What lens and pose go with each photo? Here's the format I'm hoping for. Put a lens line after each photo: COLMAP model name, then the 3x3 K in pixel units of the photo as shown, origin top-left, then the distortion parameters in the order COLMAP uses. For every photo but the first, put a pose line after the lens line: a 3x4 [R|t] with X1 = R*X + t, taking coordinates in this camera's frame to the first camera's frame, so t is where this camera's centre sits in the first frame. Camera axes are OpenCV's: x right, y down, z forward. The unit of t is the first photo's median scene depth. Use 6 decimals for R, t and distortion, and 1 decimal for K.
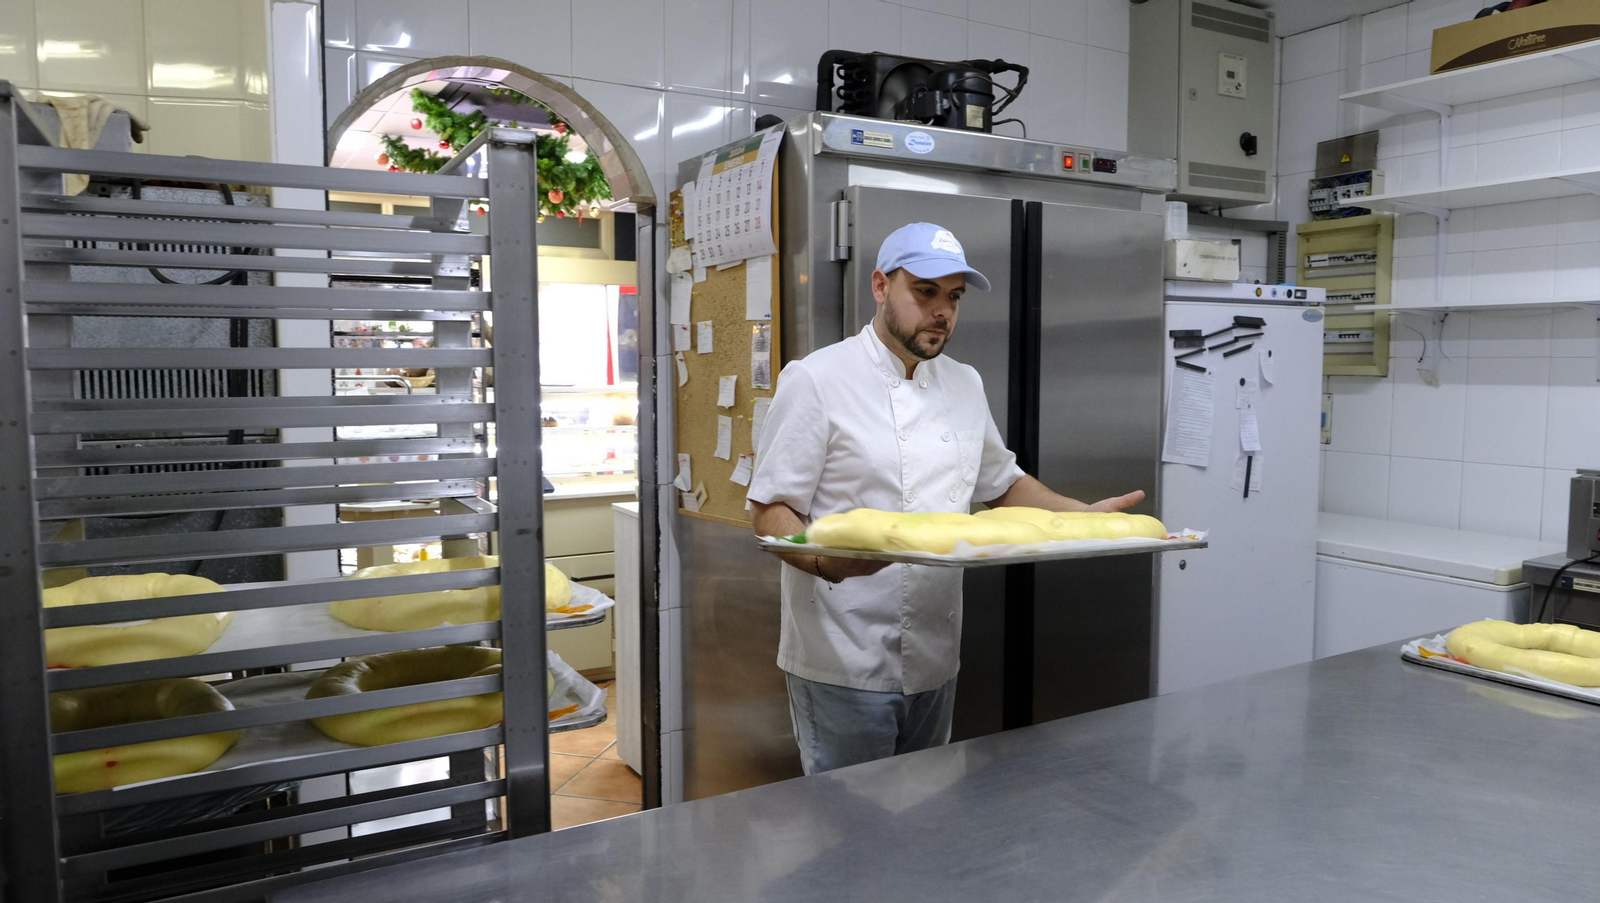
lens RADIAL K [[1088.0, 0, 813.6], [0, 1088.0, 452.7], [0, 0, 1]] dist [-0.031537, 0.016342]
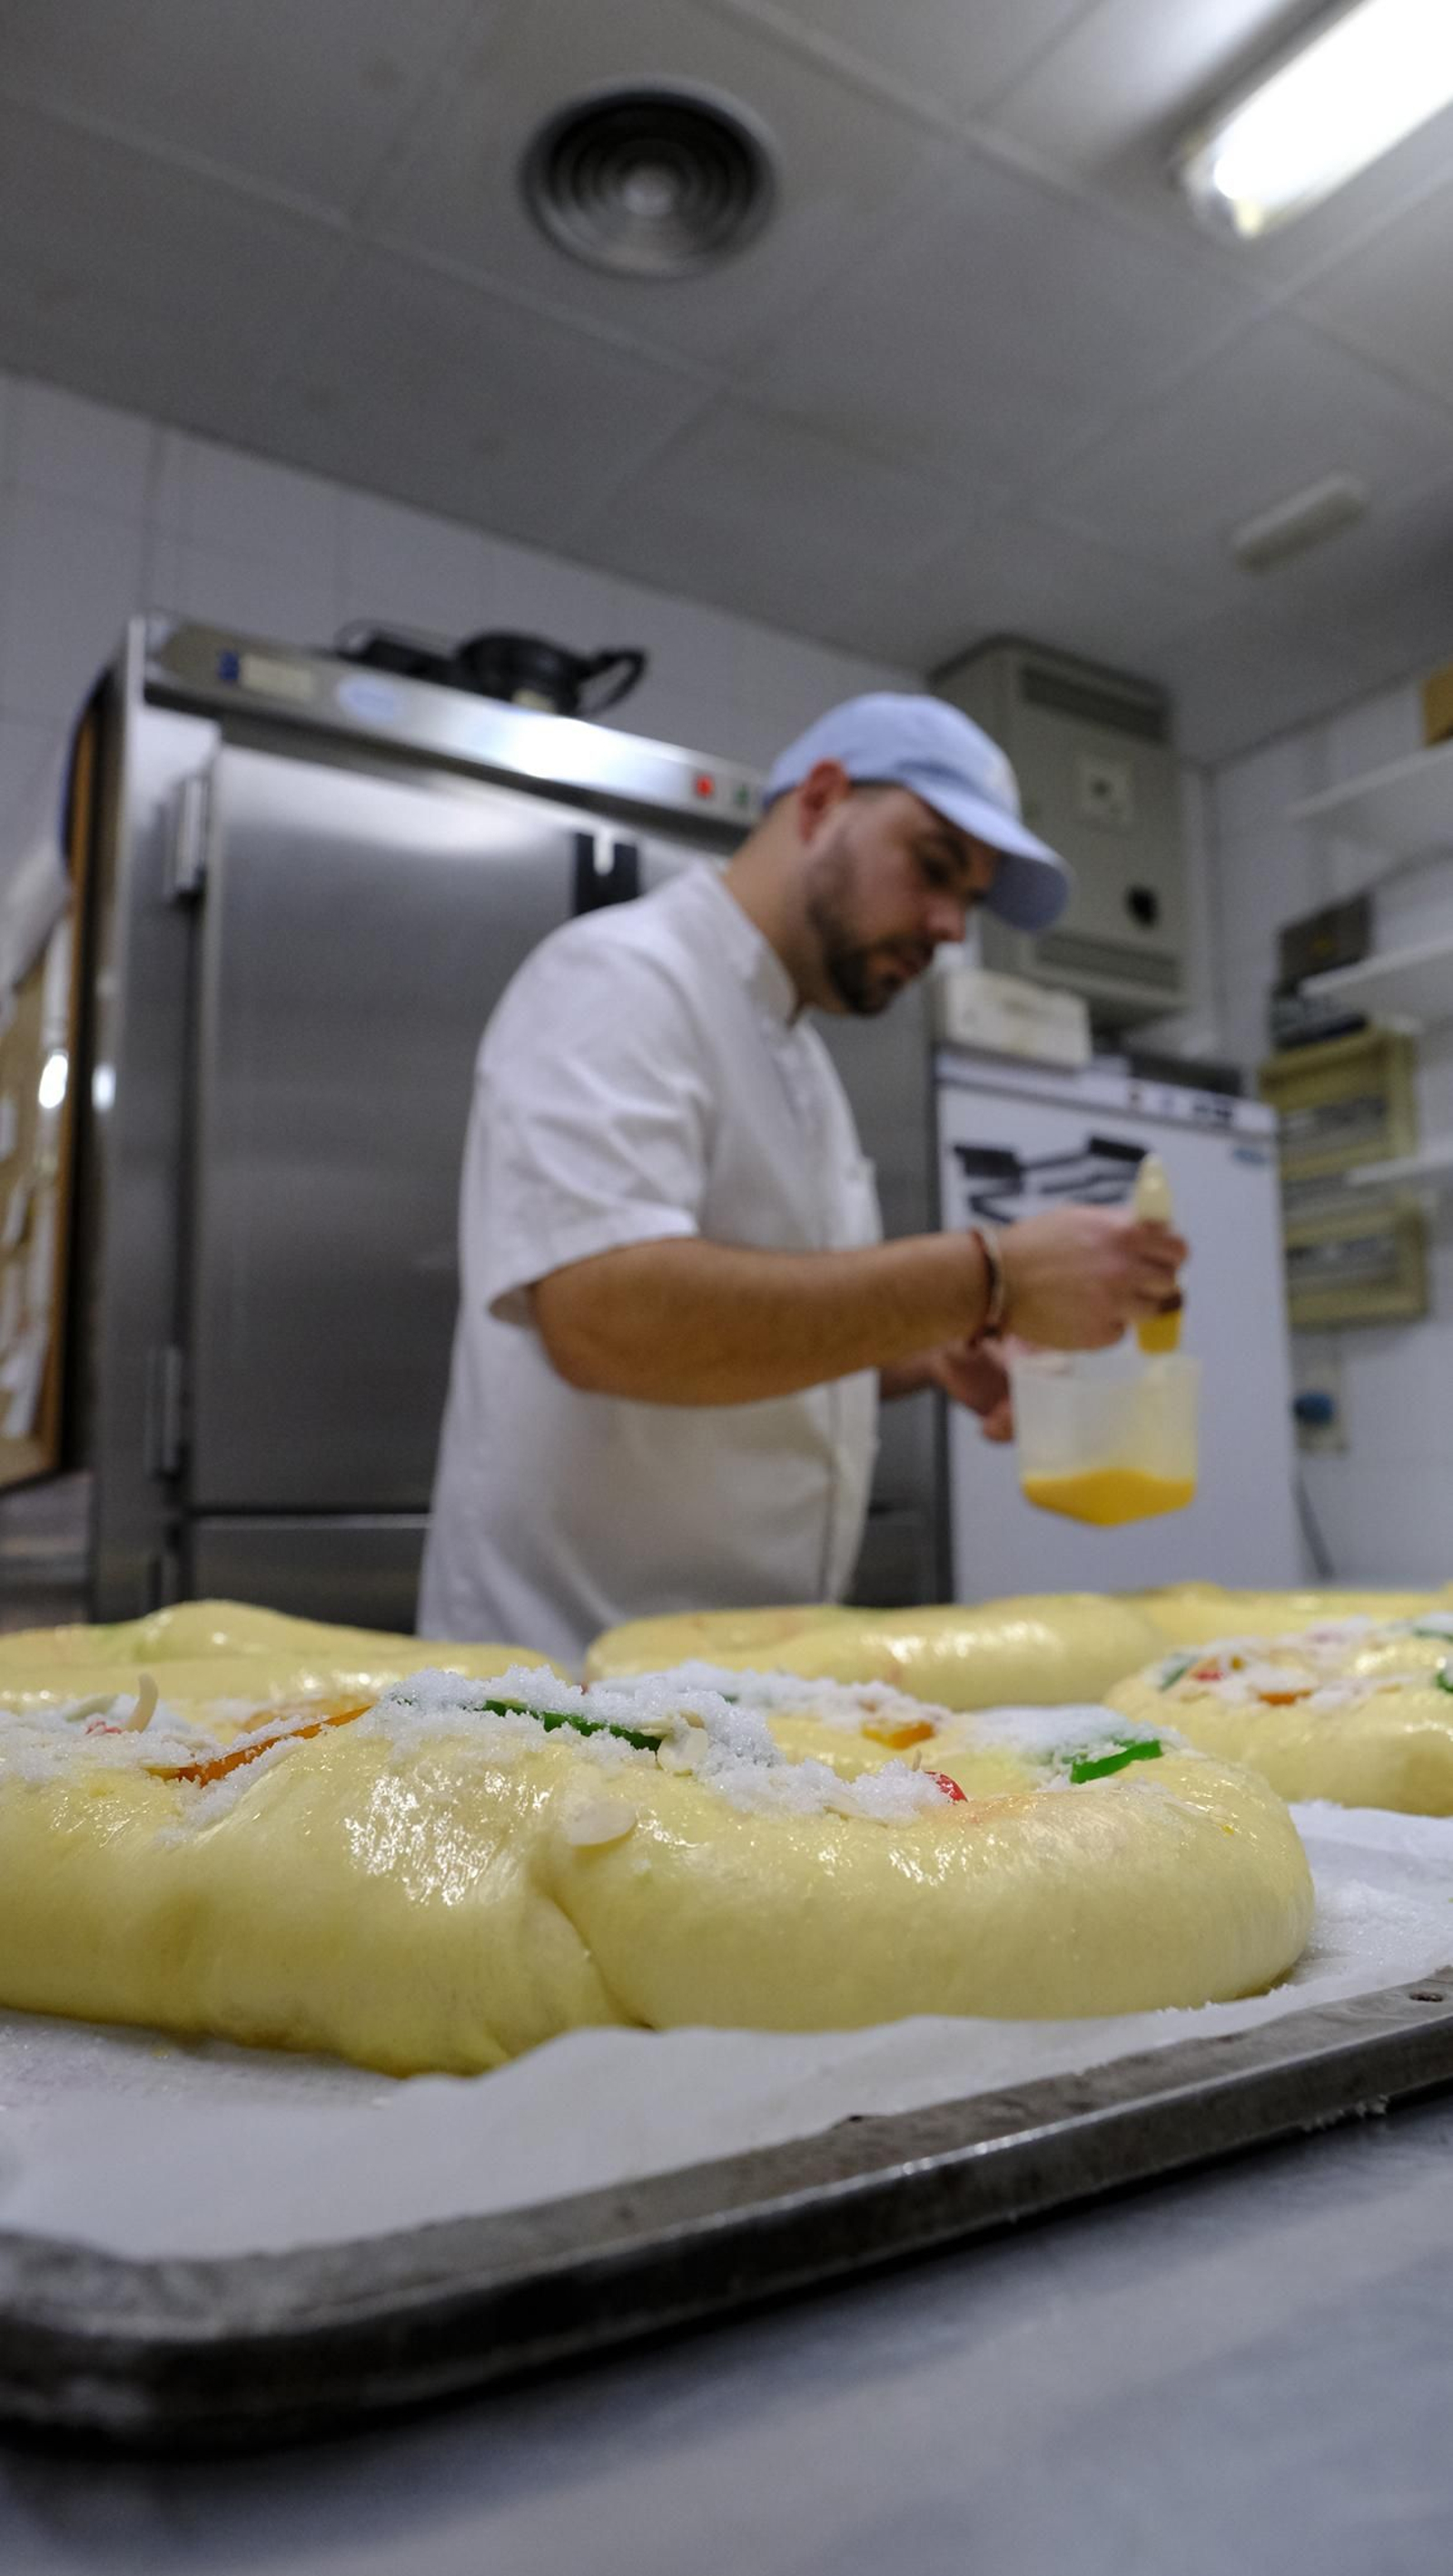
lens RADIAL K [[1751.2, 0, 730.4], [0, 1751.2, 1276.4], [0, 0, 1]] dist [-0.030937, 0.009686]
pose [[0.999135, -0.004213, 0.041372, 0.167391], [0.013439, 0.974181, -0.225367, 0.120899], [-0.039354, 0.225728, 0.973395, 0.182778]]
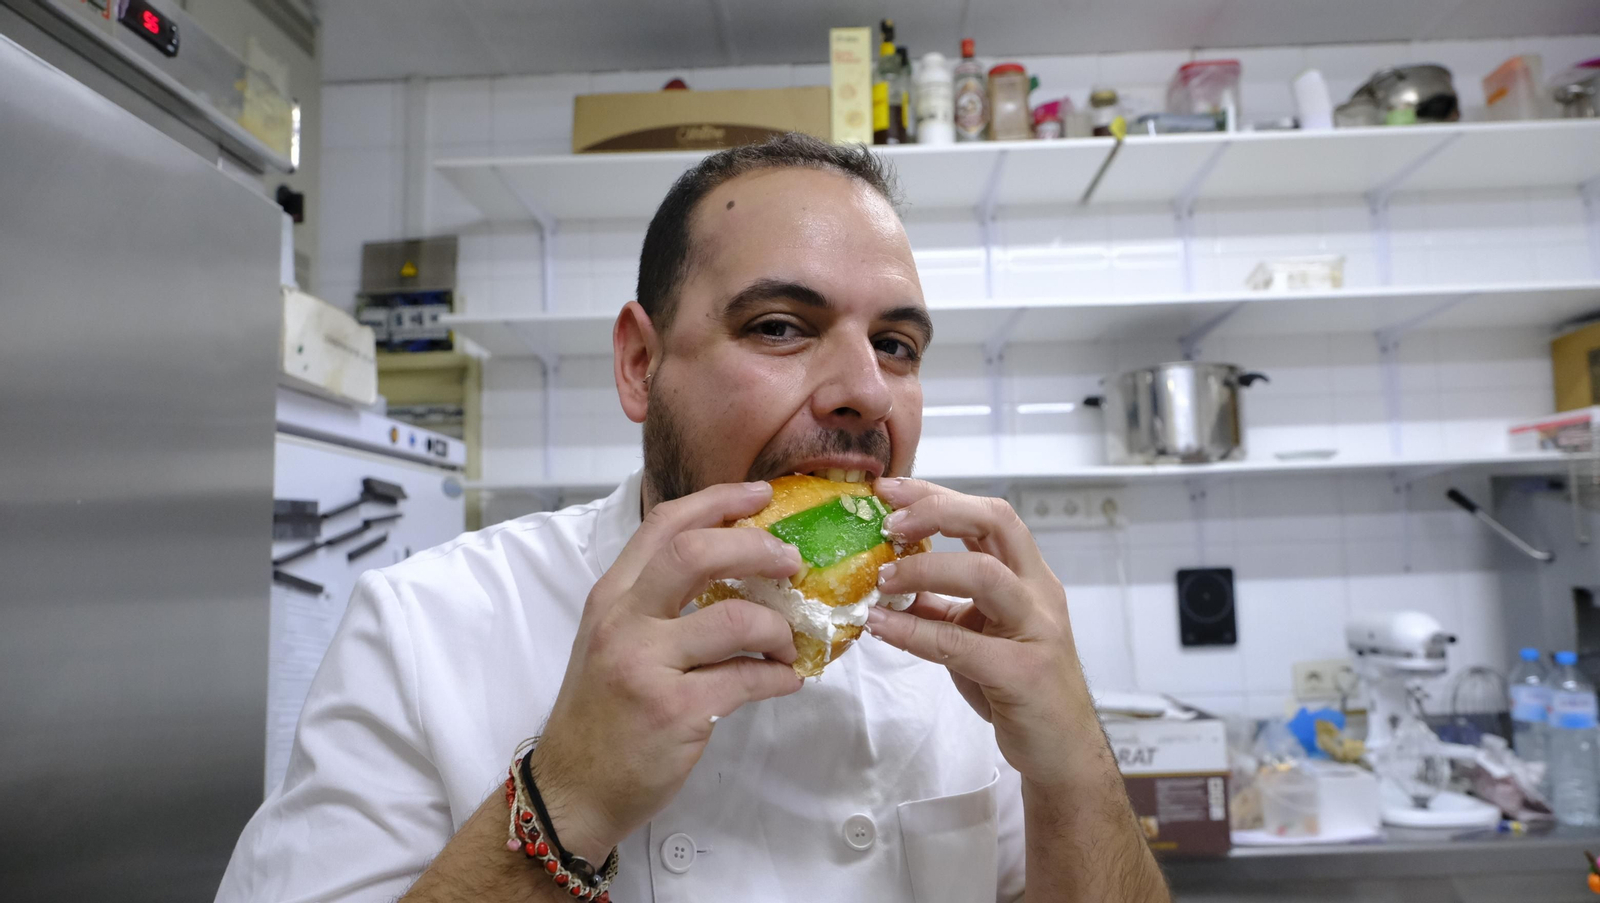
lens RADIAL K [[1077.5, 0, 808.8], [0, 1077.5, 464.0], [0, 0, 1]] dist [-0.027857, 0.000680]
pose [[0.546231, 0.062258, 0.835318, 0.085601], [0.090756, 0.986964, -0.132908, -0.045774], [-0.832704, 0.148408, 0.533460, 0.531234]]
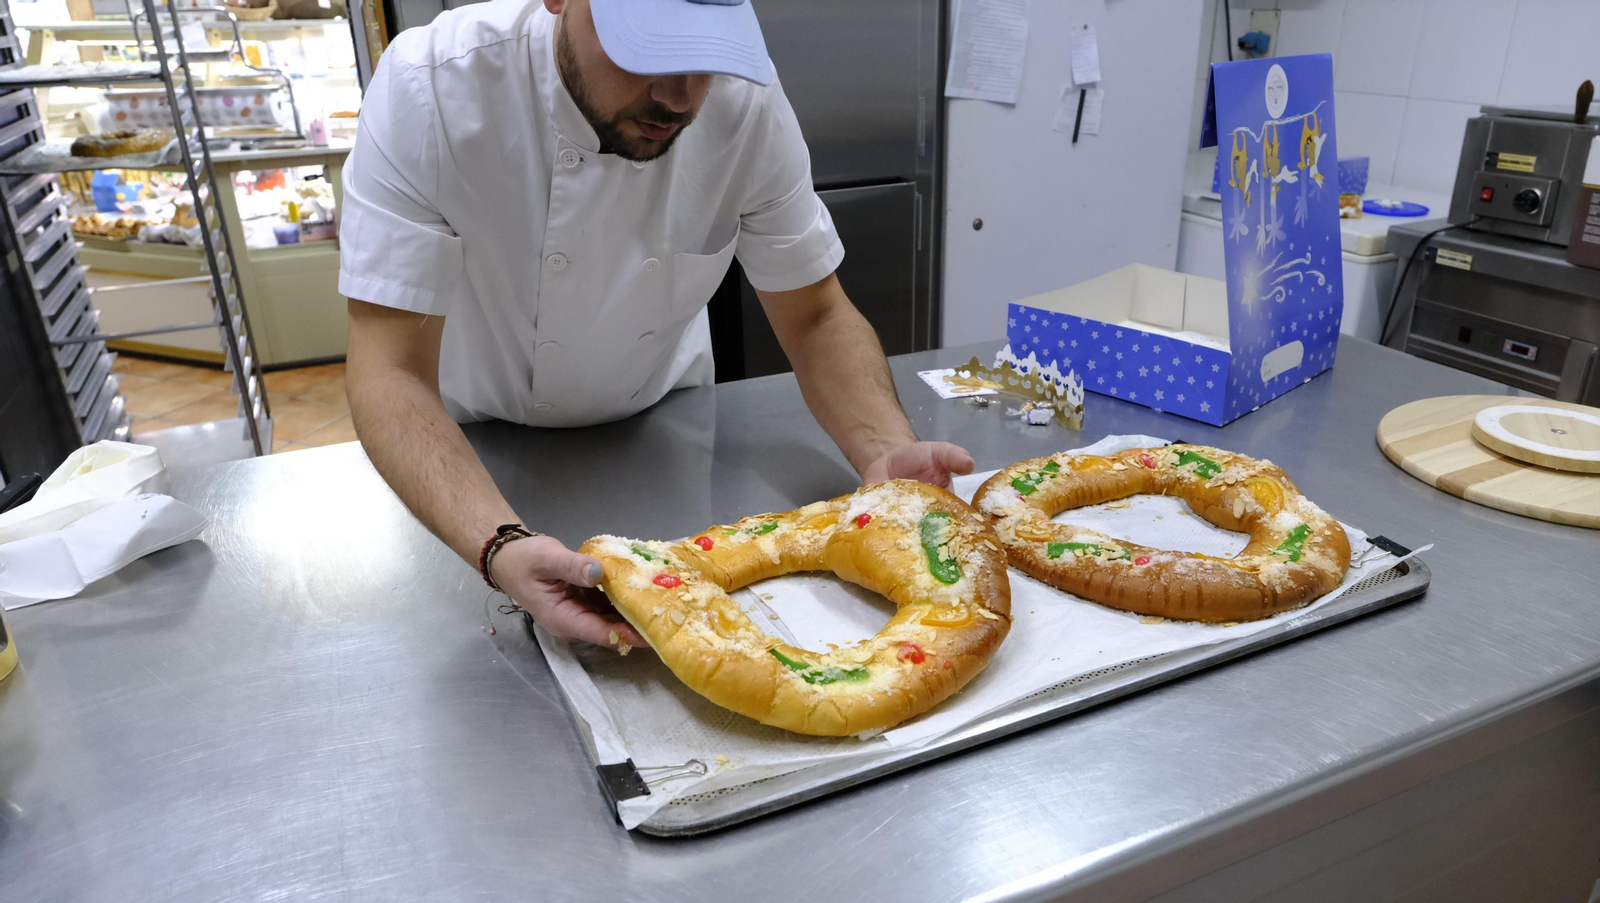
lens RADIAL K [[1087.6, 0, 811.9], [0, 1087.6, 452.8], [0, 0, 1]] dist [-0.030937, 0.009686]
pose [[0.993273, 0.029775, -0.111904, 0.286266], [0.007022, 0.949112, 0.314861, 0.004479], [0.115585, -0.313528, 0.942518, 0.122064]]
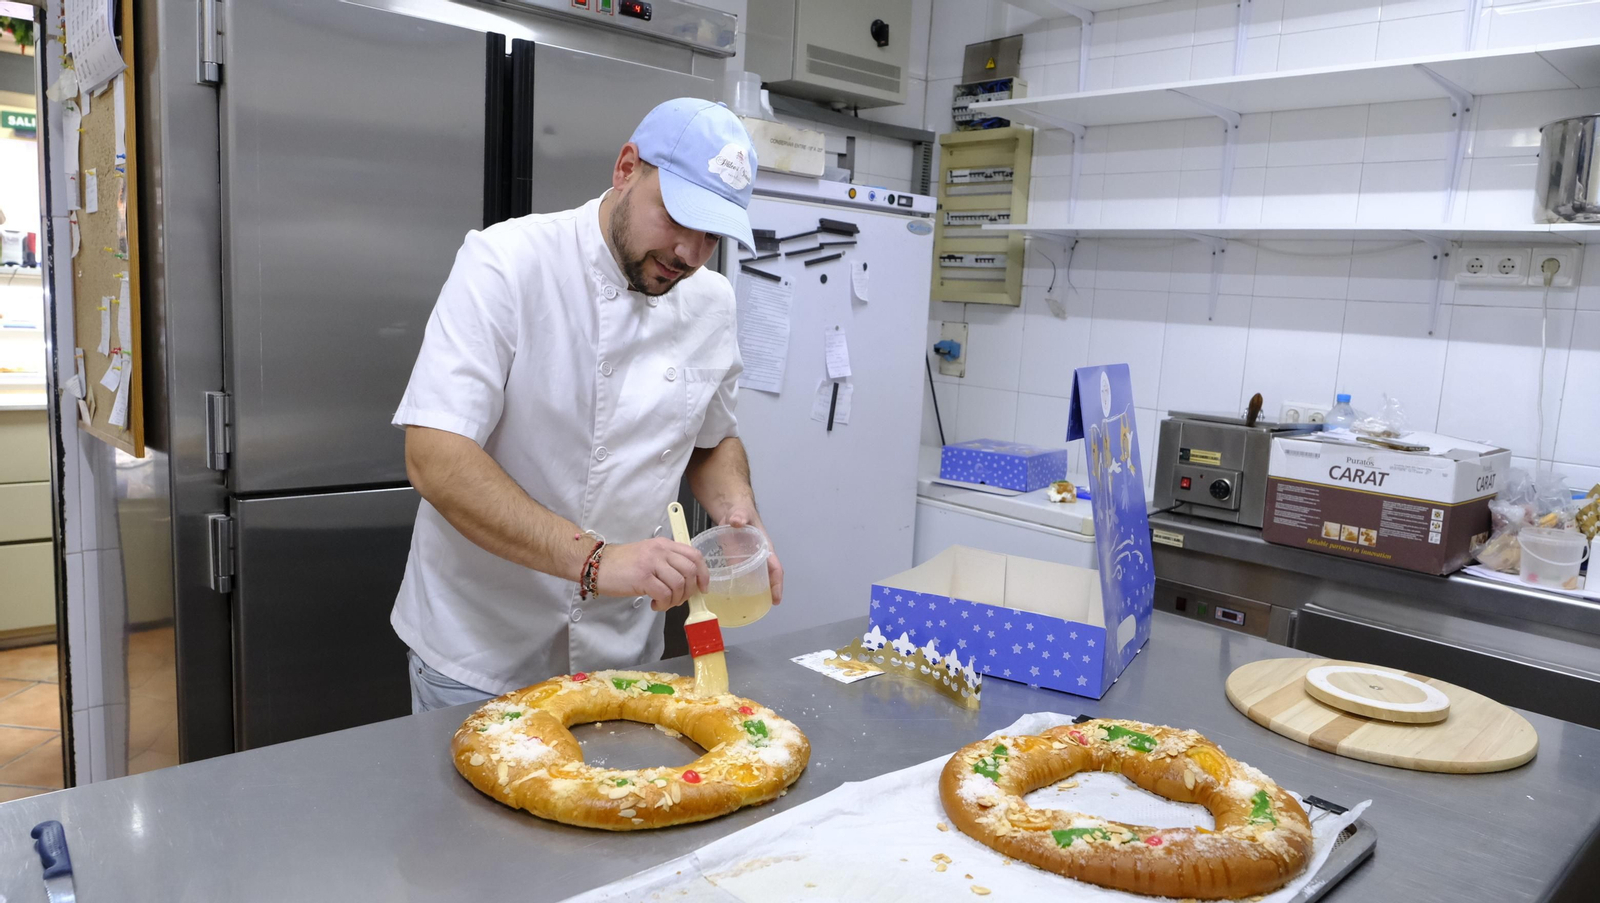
lens RADIAL K [[1088.0, 0, 813.6], [0, 1088.0, 452.7], [0, 0, 1]] dist [-0.031537, 0.016342]
pose [[0.976372, 0.026348, 0.214486, 0.190148], [-0.040274, 0.997336, 0.060821, 0.006033], [-0.212312, -0.068022, 0.974832, 0.140316]]
